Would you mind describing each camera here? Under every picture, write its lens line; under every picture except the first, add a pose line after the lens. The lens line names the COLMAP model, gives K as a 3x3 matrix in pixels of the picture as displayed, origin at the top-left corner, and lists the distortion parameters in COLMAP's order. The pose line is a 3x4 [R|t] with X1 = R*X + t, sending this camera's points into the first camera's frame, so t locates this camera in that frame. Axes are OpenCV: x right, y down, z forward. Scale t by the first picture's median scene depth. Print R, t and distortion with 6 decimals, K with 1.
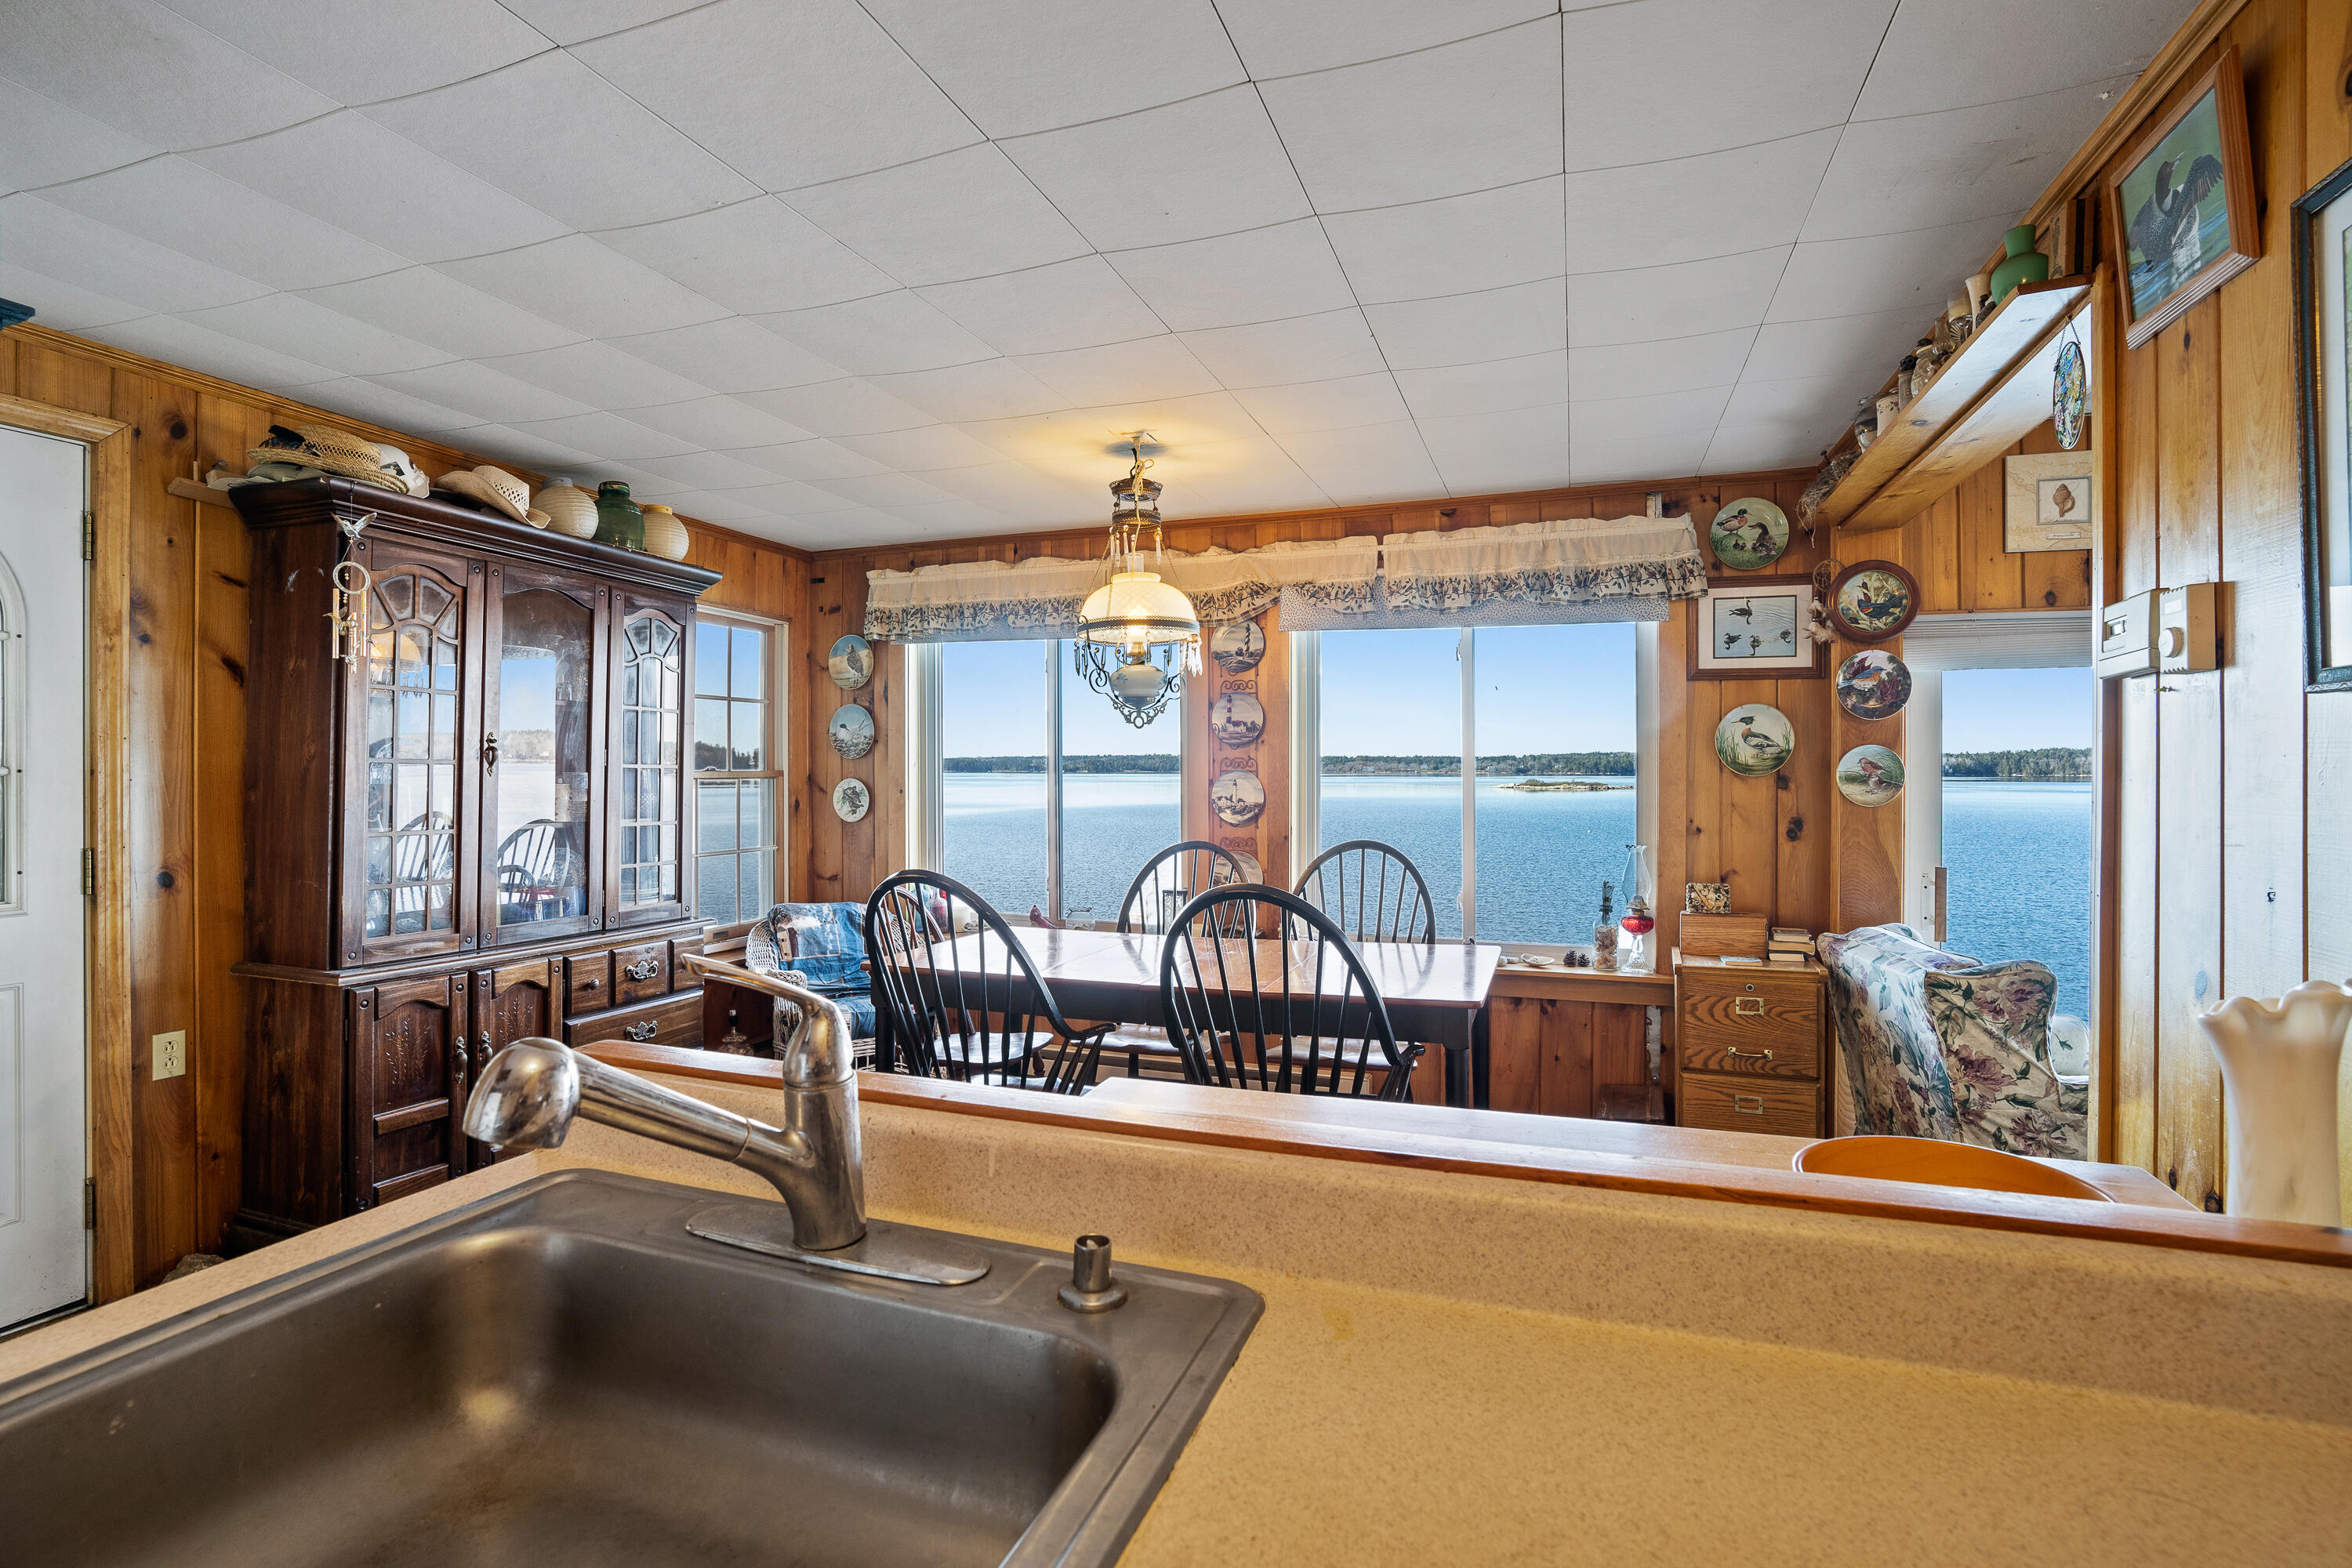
lens RADIAL K [[1134.3, 0, 1169.5], [0, 1134.3, 763.6], [0, 0, 1]] dist [-0.067173, 0.027574]
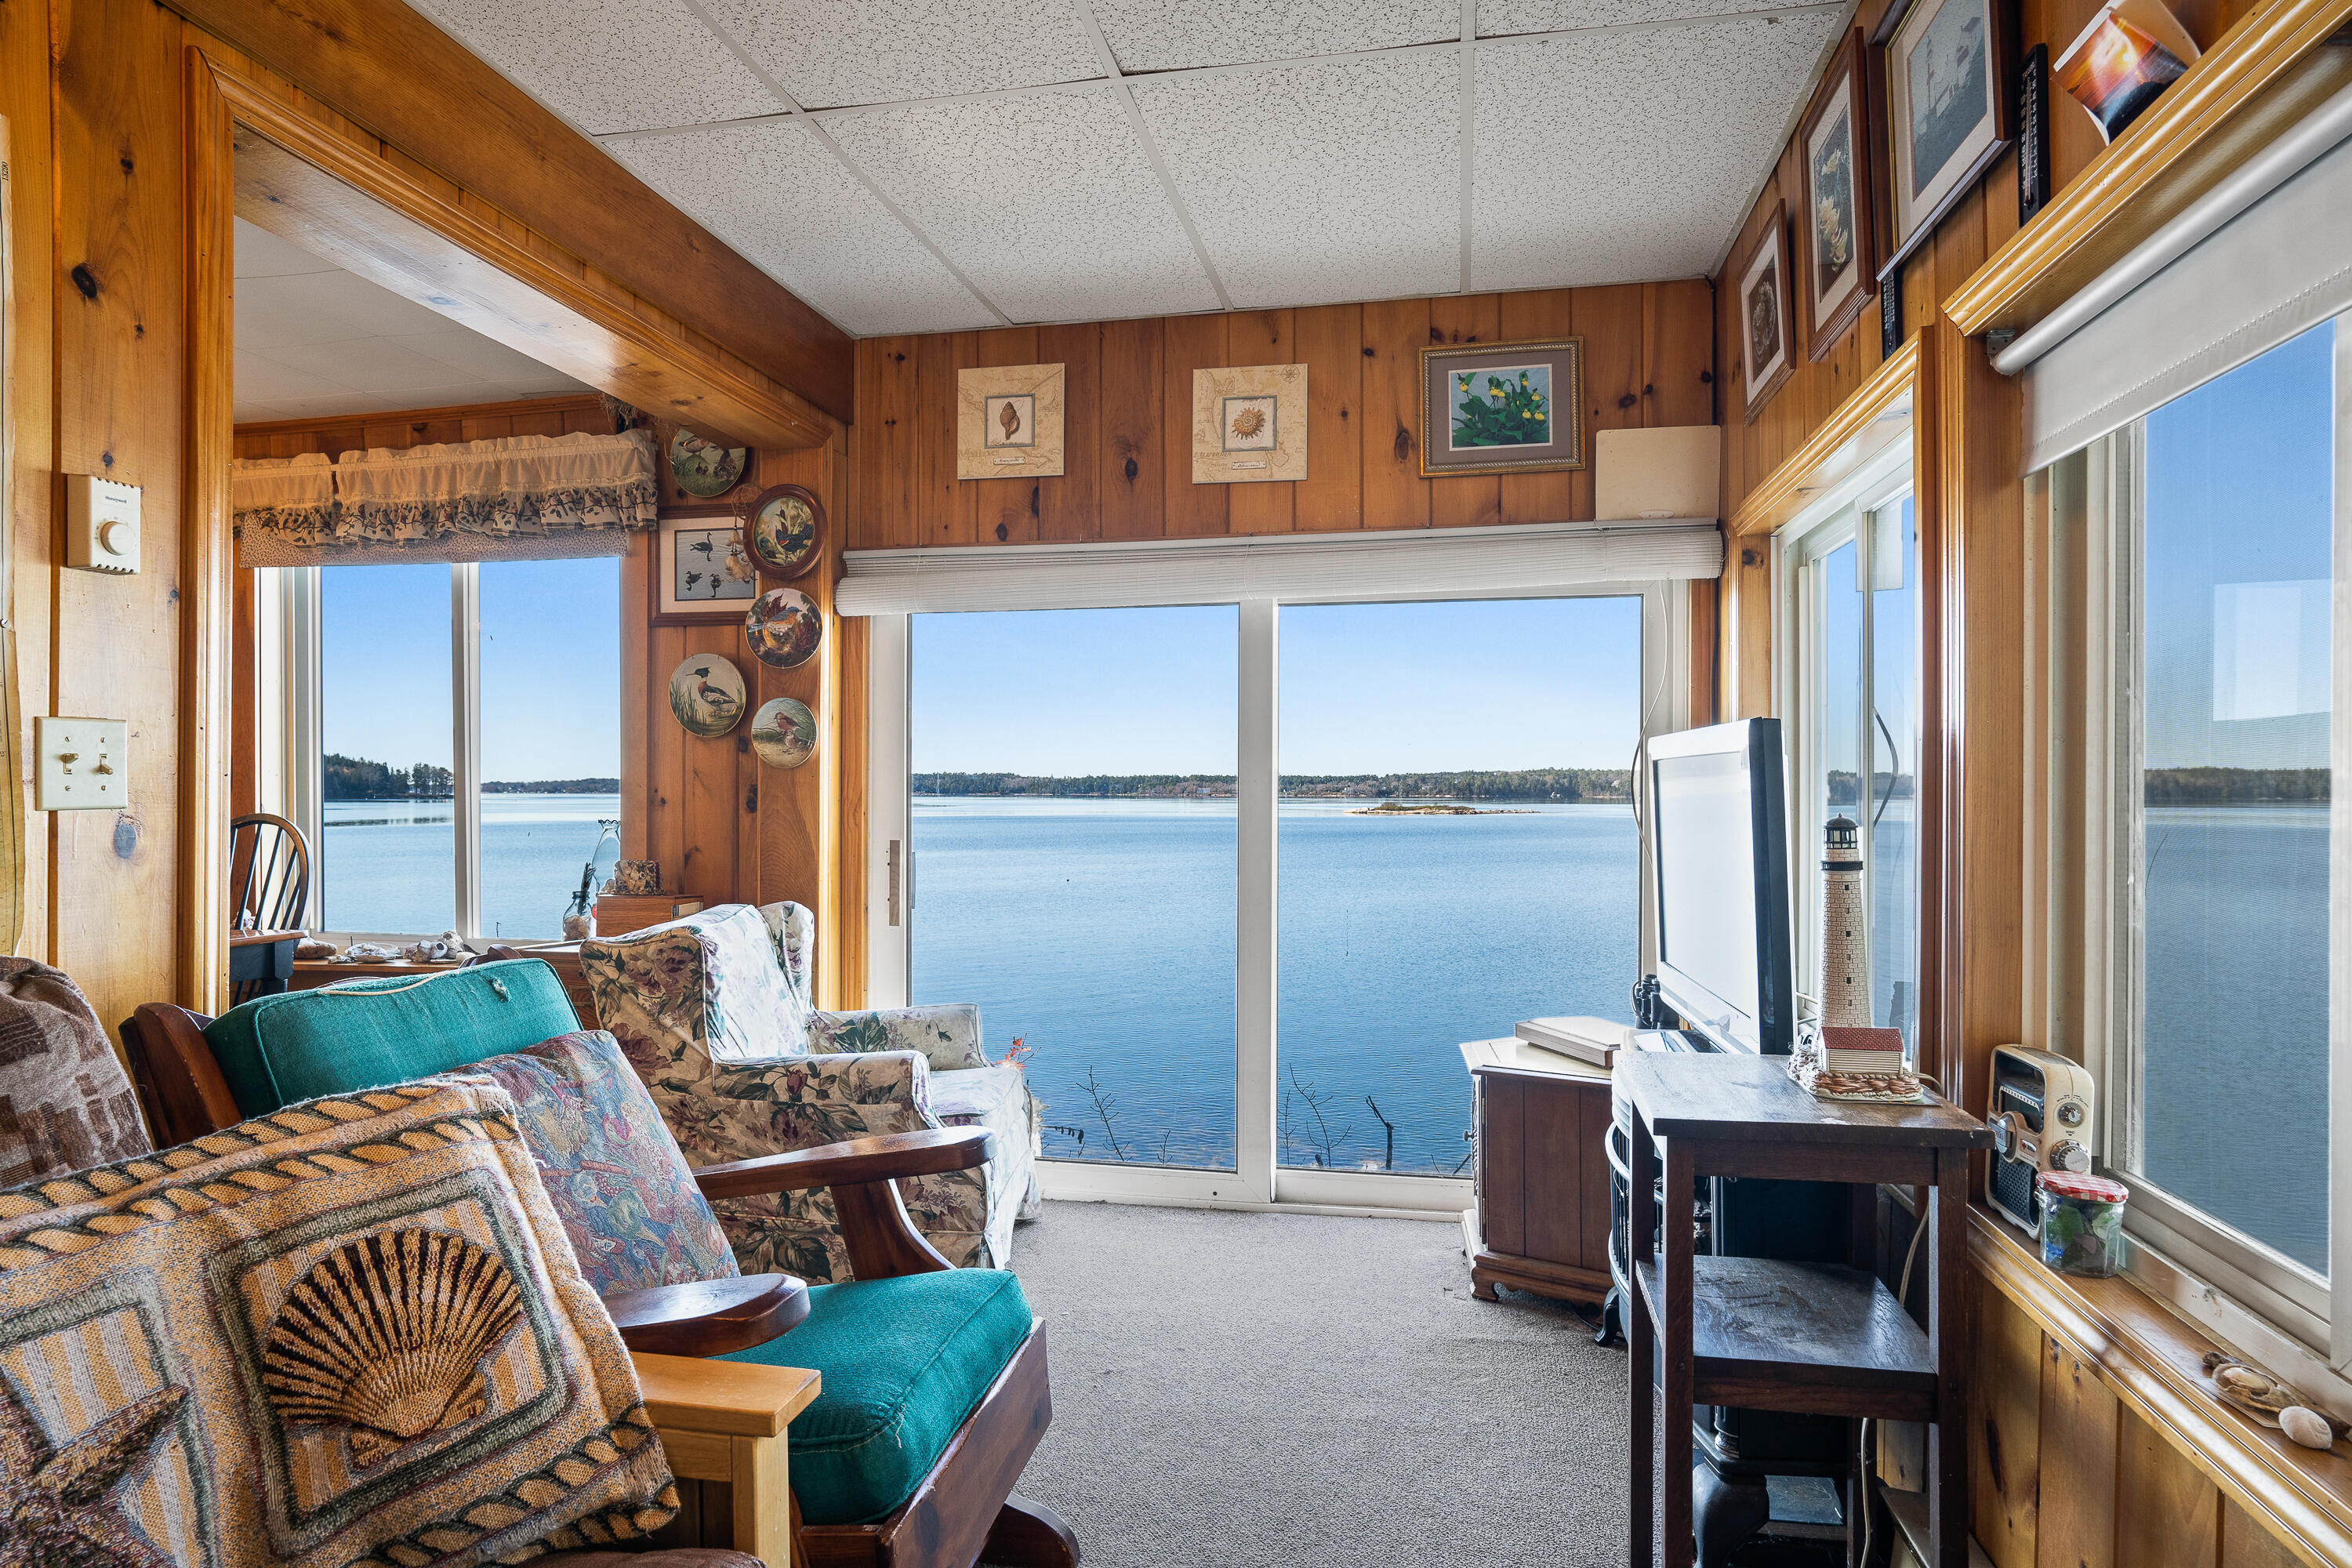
lens RADIAL K [[1379.0, 0, 1175.8], [0, 1379.0, 783.7], [0, 0, 1]] dist [-0.040916, 0.034833]
pose [[0.988518, 0.000874, 0.151103, 0.769734], [-0.000807, 1.000000, -0.000507, 0.050906], [-0.151103, 0.000379, 0.988518, -0.109506]]
